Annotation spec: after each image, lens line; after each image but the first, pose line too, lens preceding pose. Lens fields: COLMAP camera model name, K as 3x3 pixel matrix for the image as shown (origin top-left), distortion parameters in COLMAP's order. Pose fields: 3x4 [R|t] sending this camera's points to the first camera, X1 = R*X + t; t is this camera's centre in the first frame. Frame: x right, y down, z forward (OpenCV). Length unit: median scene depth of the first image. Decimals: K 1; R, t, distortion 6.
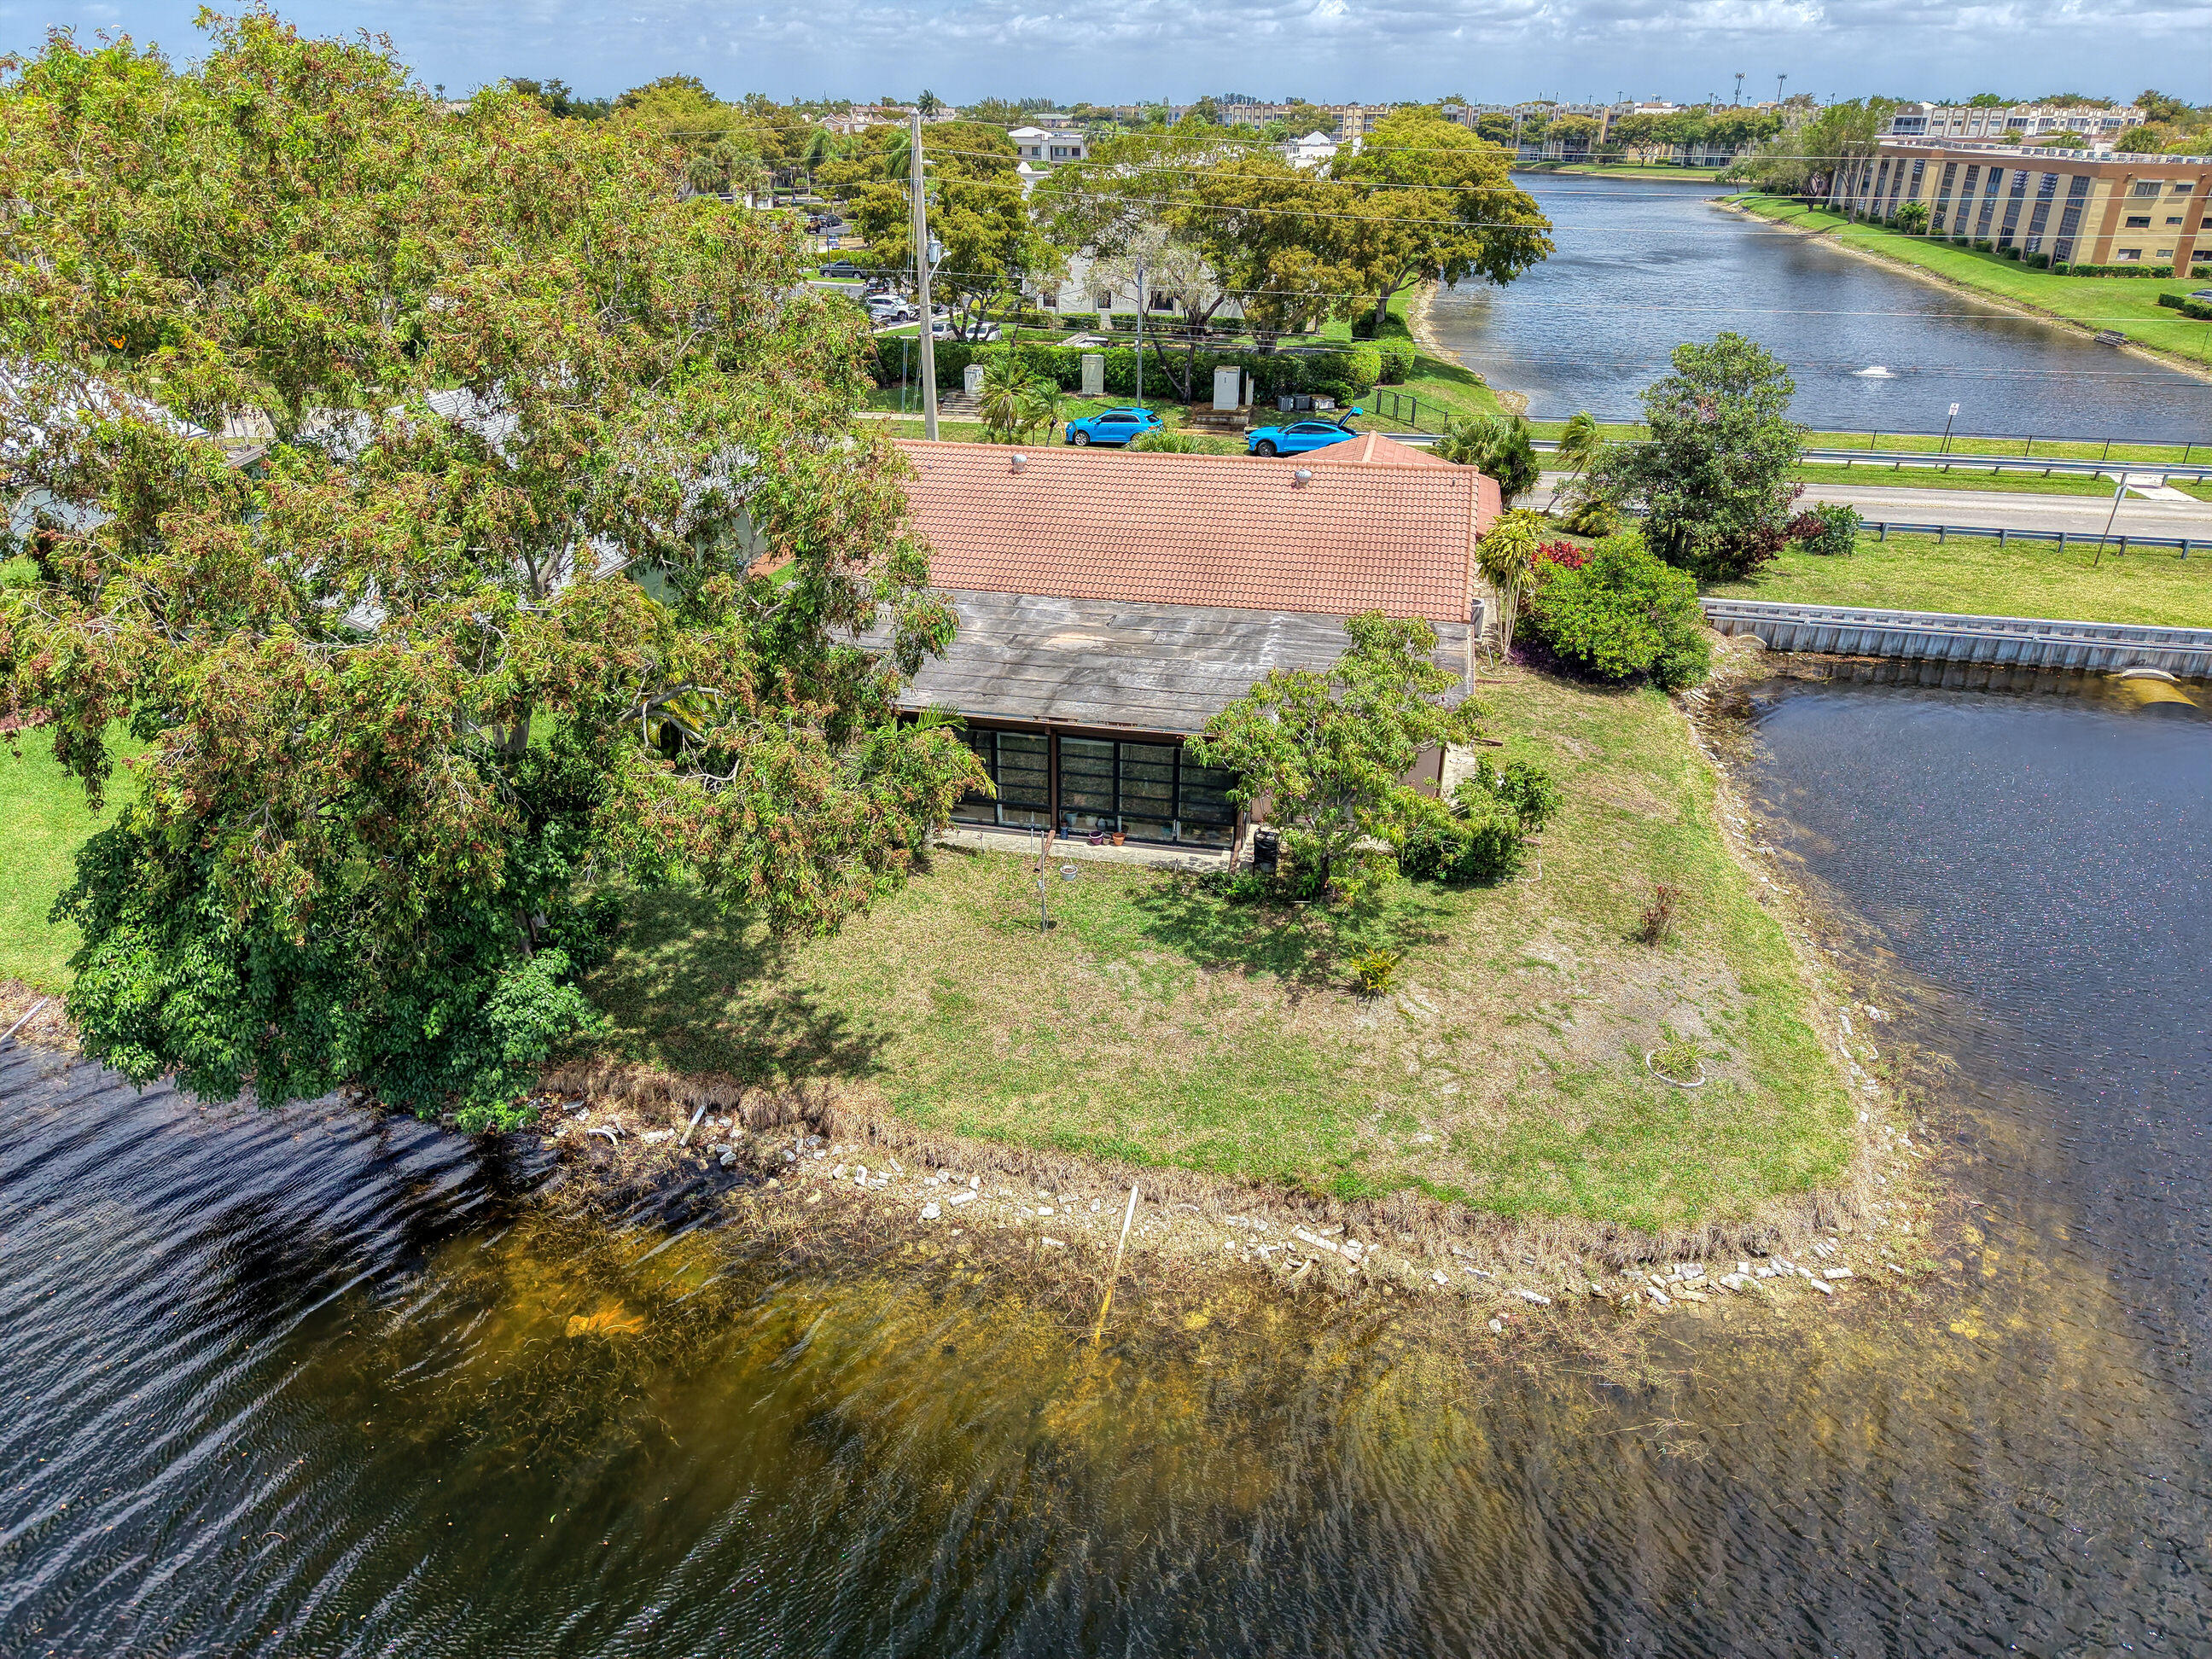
lens RADIAL K [[1502.6, 0, 1106.0], [0, 1502.6, 829.5], [0, 0, 1]] dist [0.034970, -0.032598]
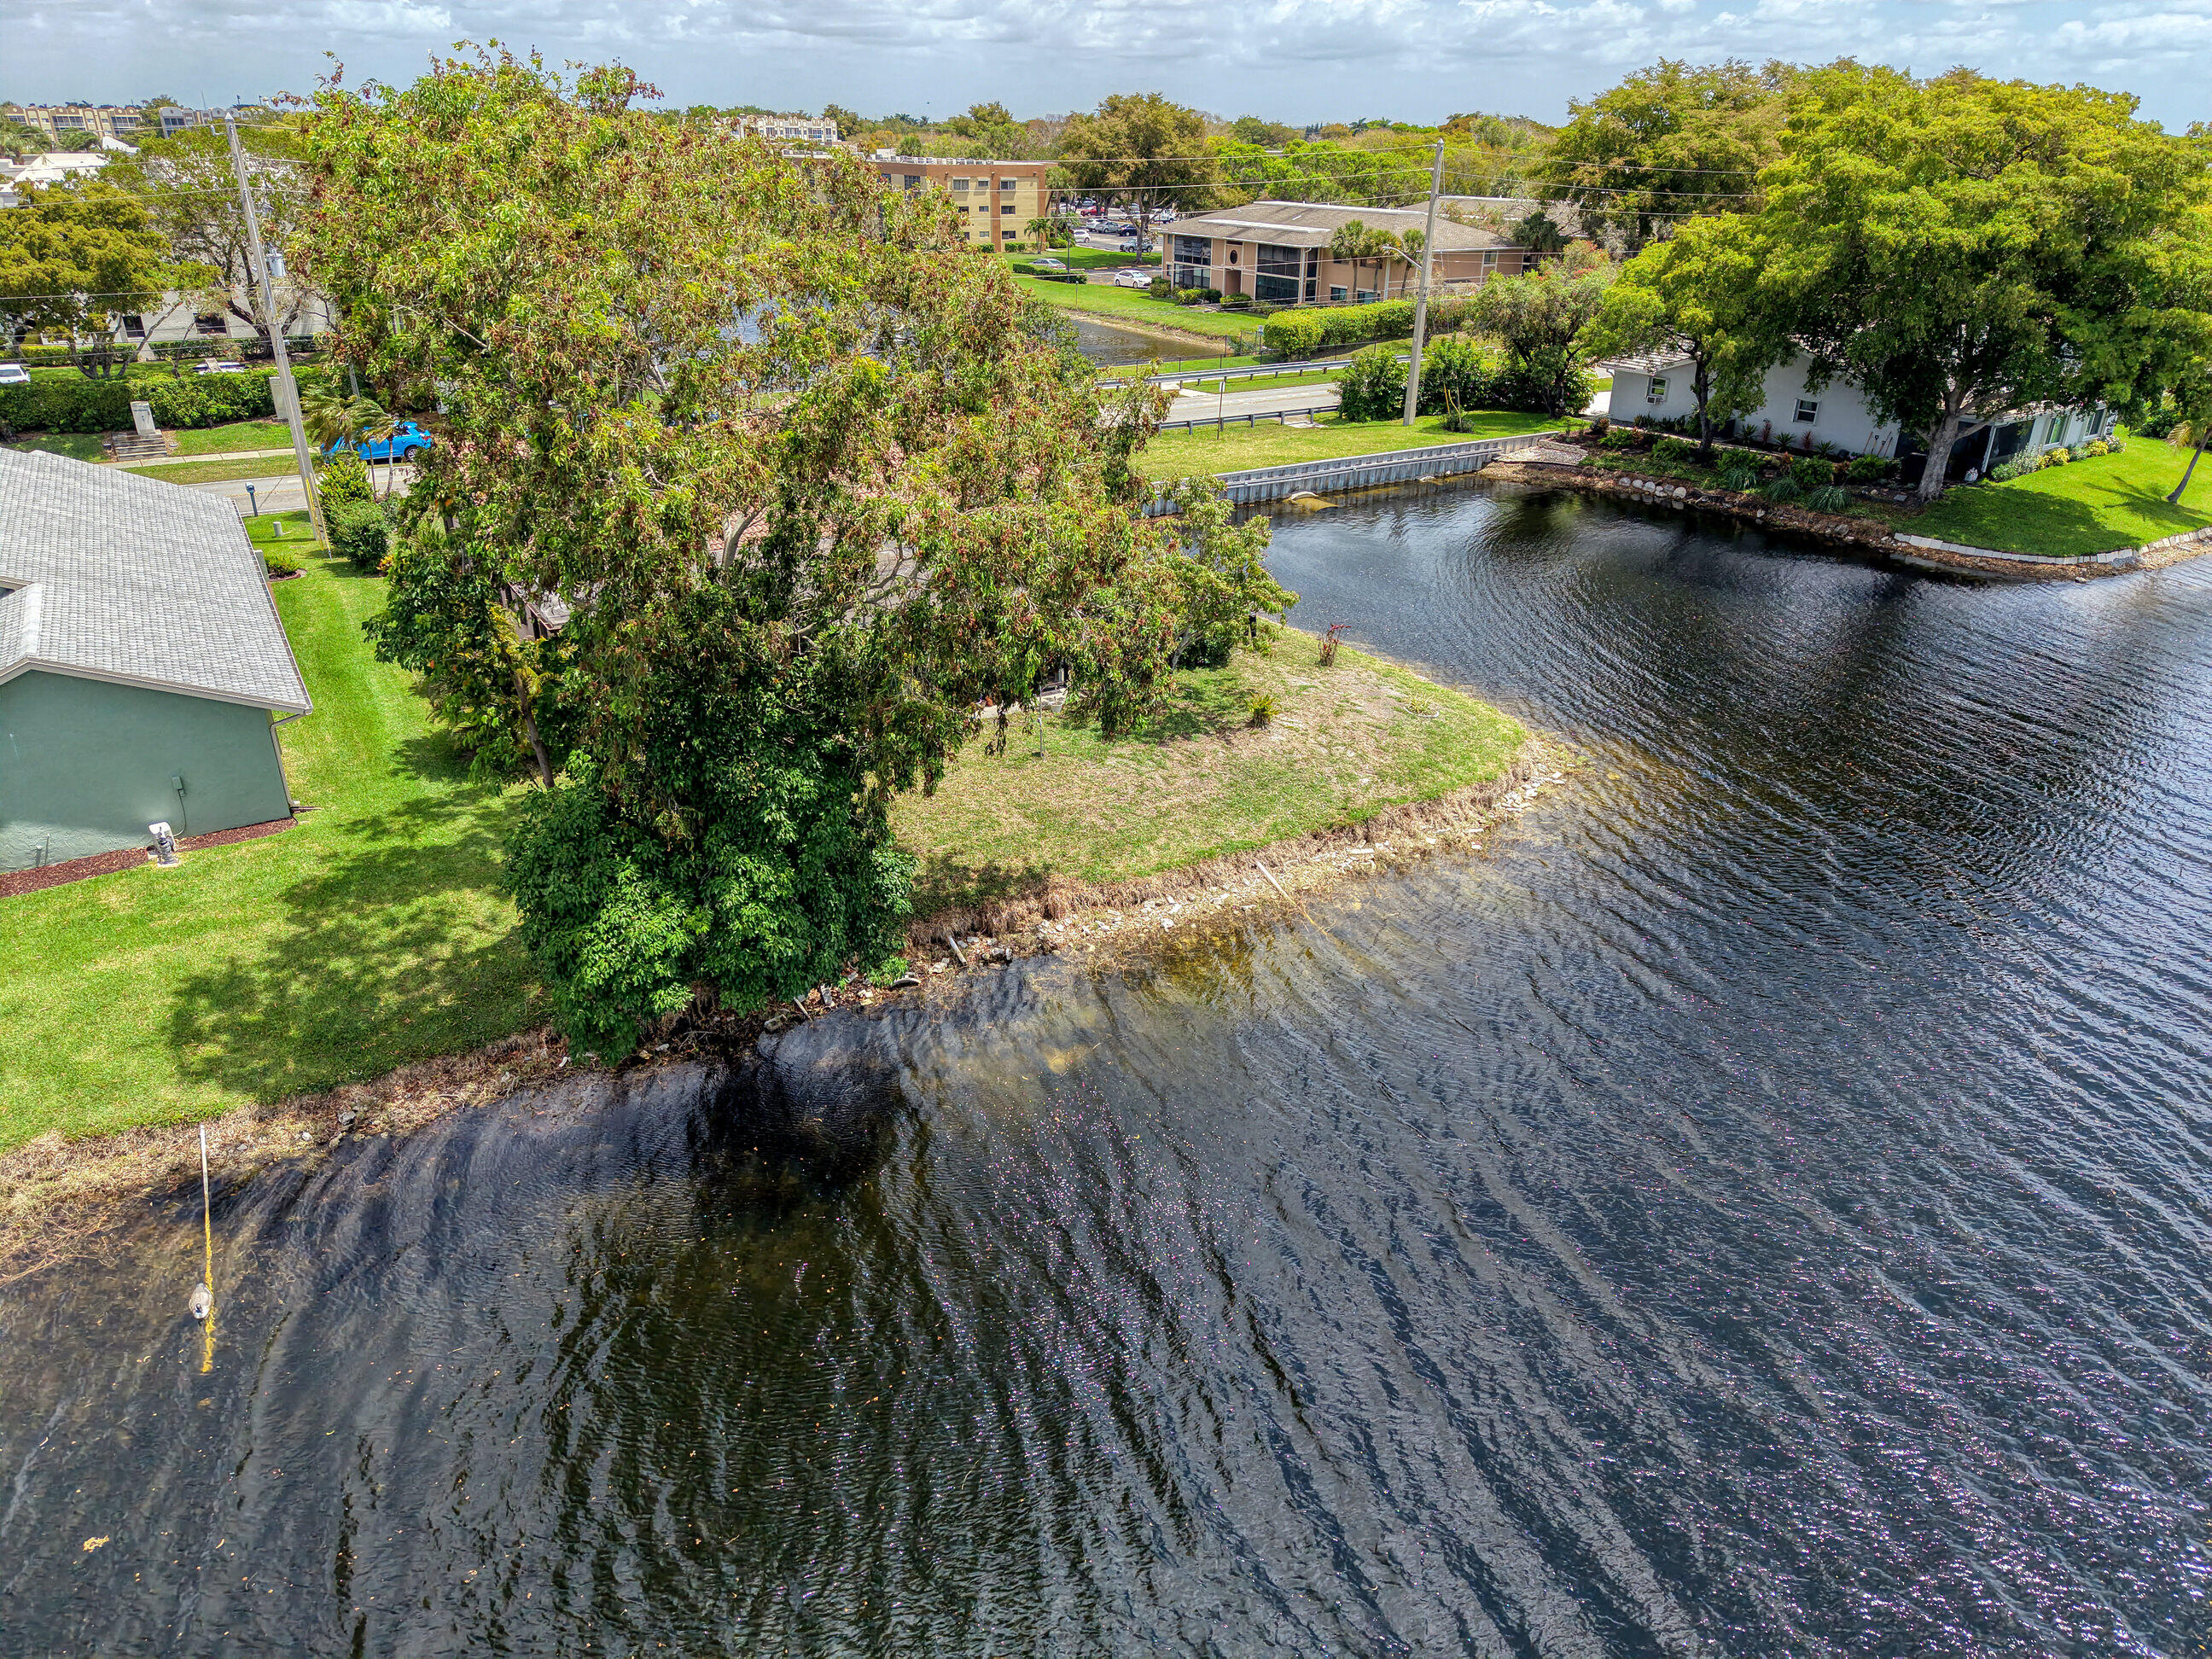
lens RADIAL K [[1502.6, 0, 1106.0], [0, 1502.6, 829.5], [0, 0, 1]] dist [0.034970, -0.032598]
pose [[0.726306, -0.287817, 0.624212, -0.512281], [0.290098, 0.951627, 0.101239, 0.007812], [-0.623155, 0.107553, 0.774667, -0.022746]]
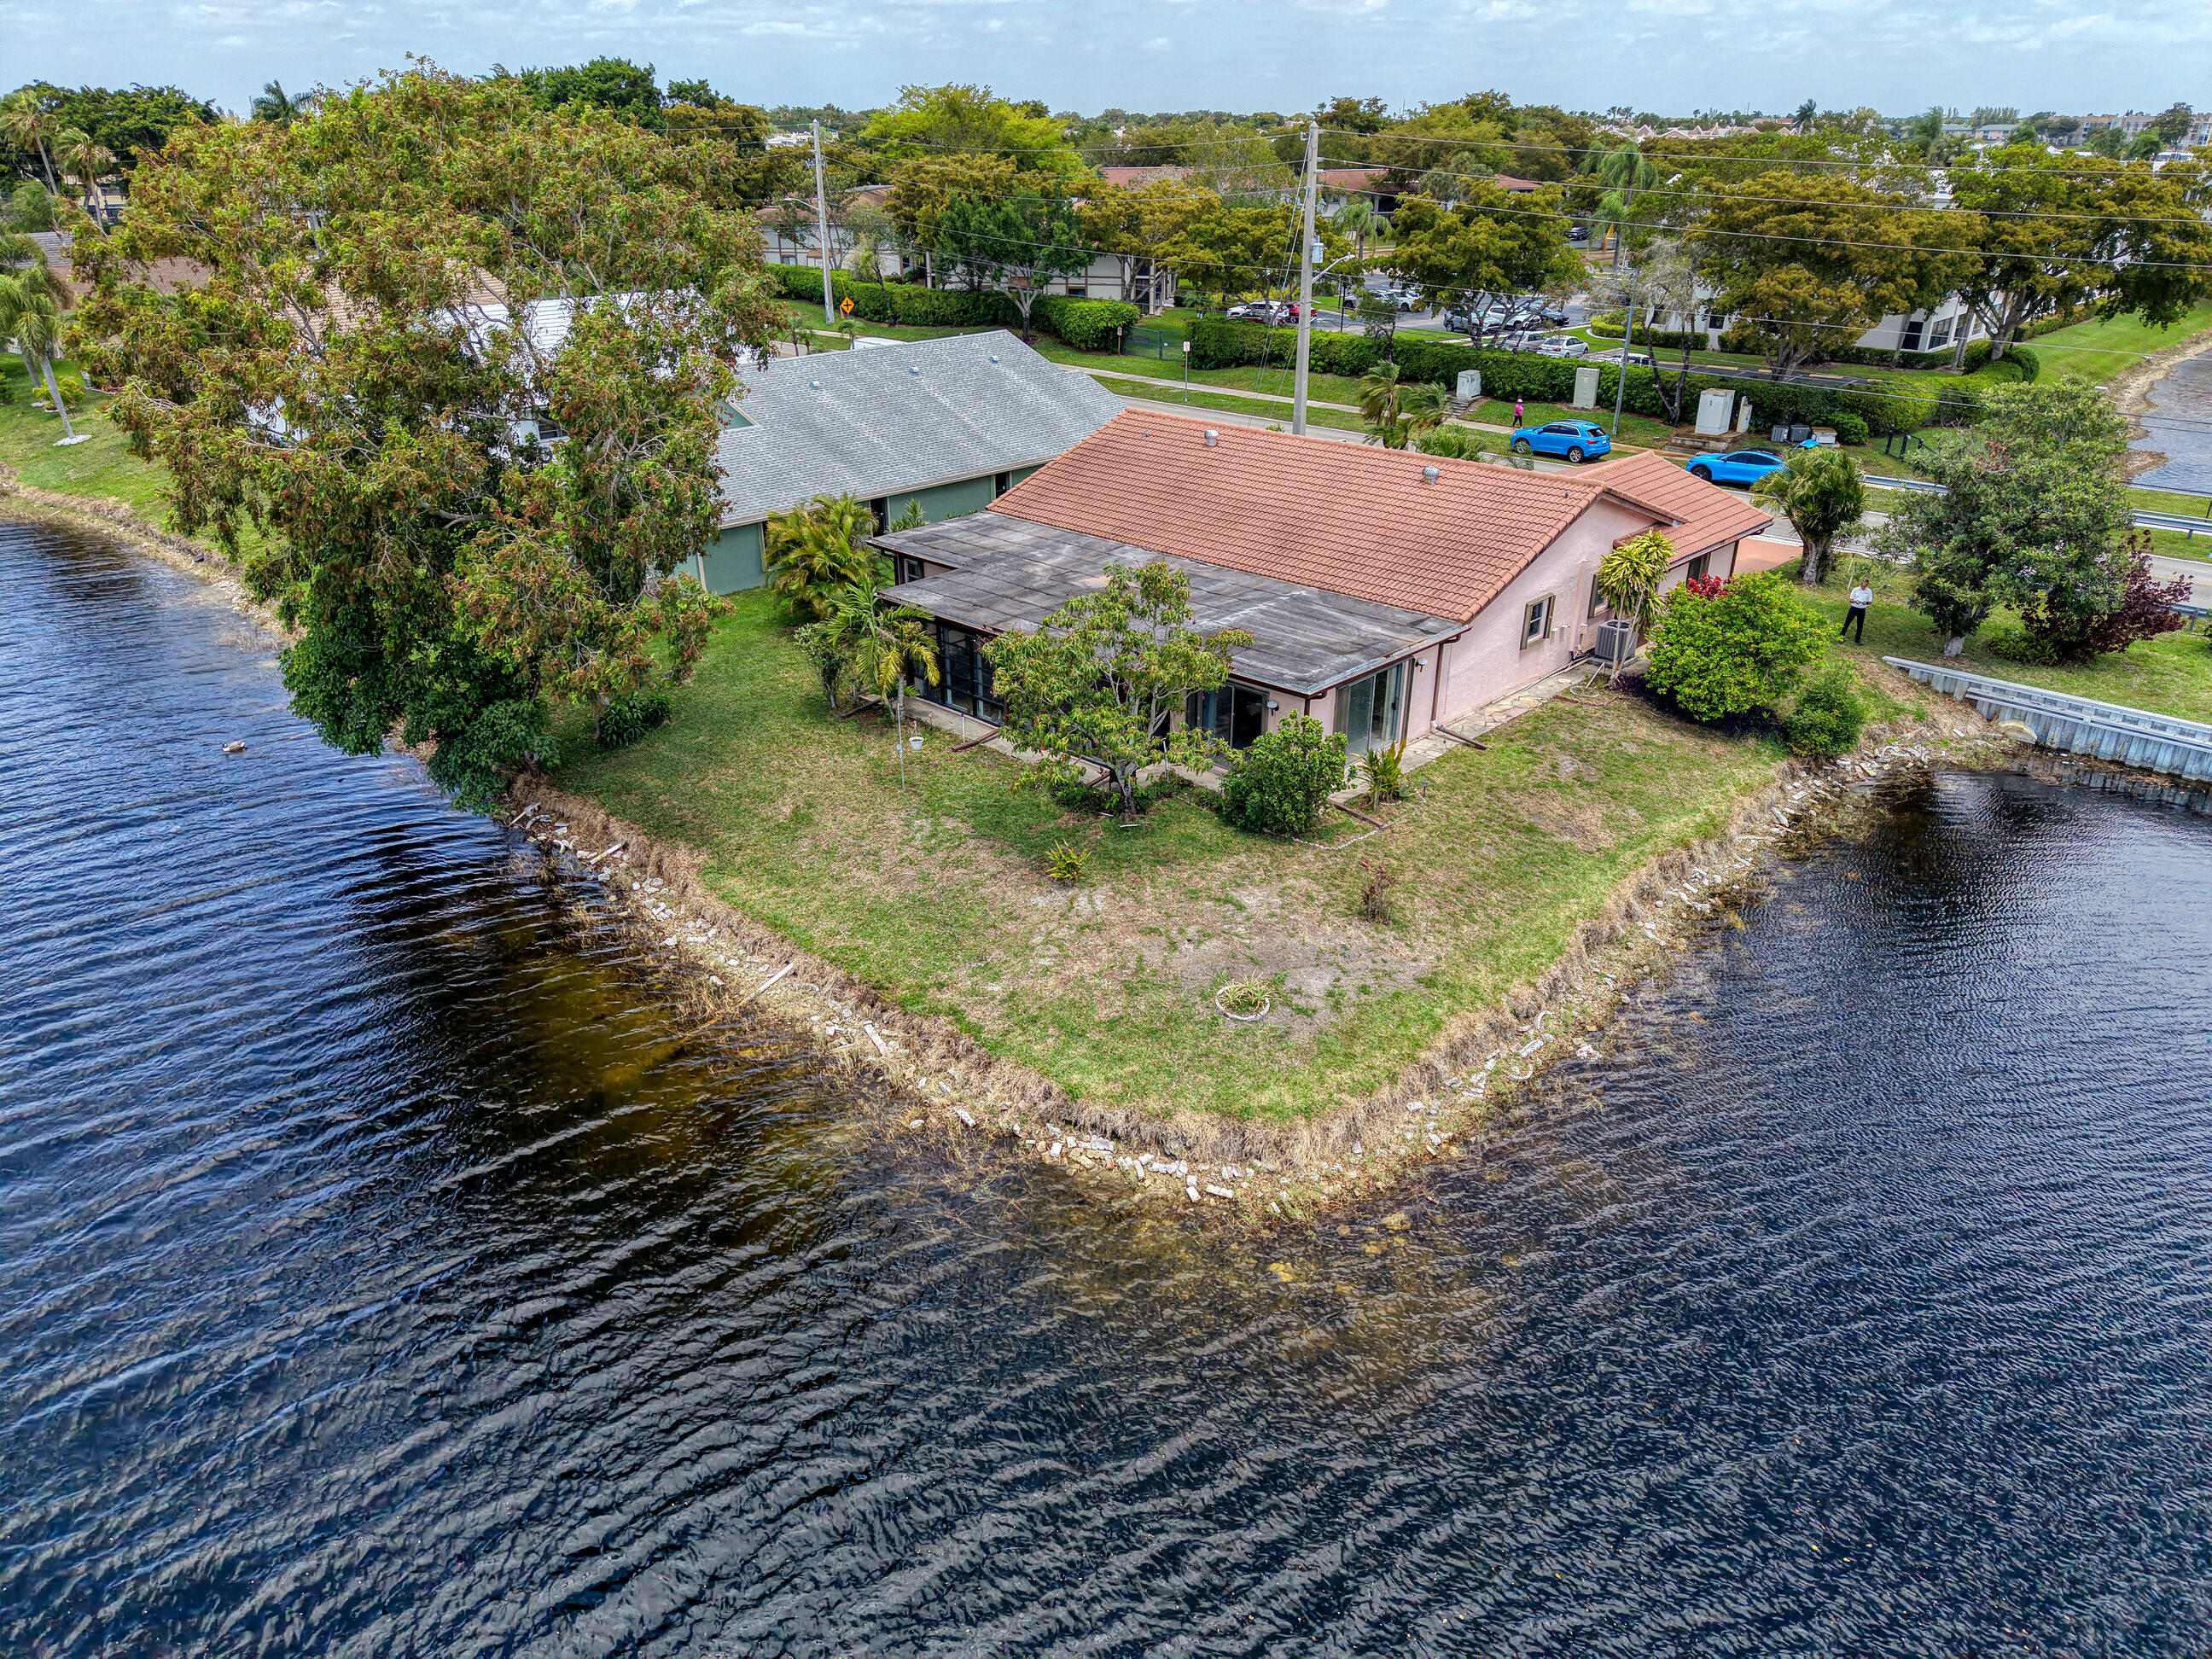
lens RADIAL K [[1502.6, 0, 1106.0], [0, 1502.6, 829.5], [0, 0, 1]] dist [0.034970, -0.032598]
pose [[0.852965, 0.216799, -0.474814, 0.374923], [-0.220128, 0.974220, 0.049384, 0.001640], [0.473280, 0.062397, 0.878700, -0.005518]]
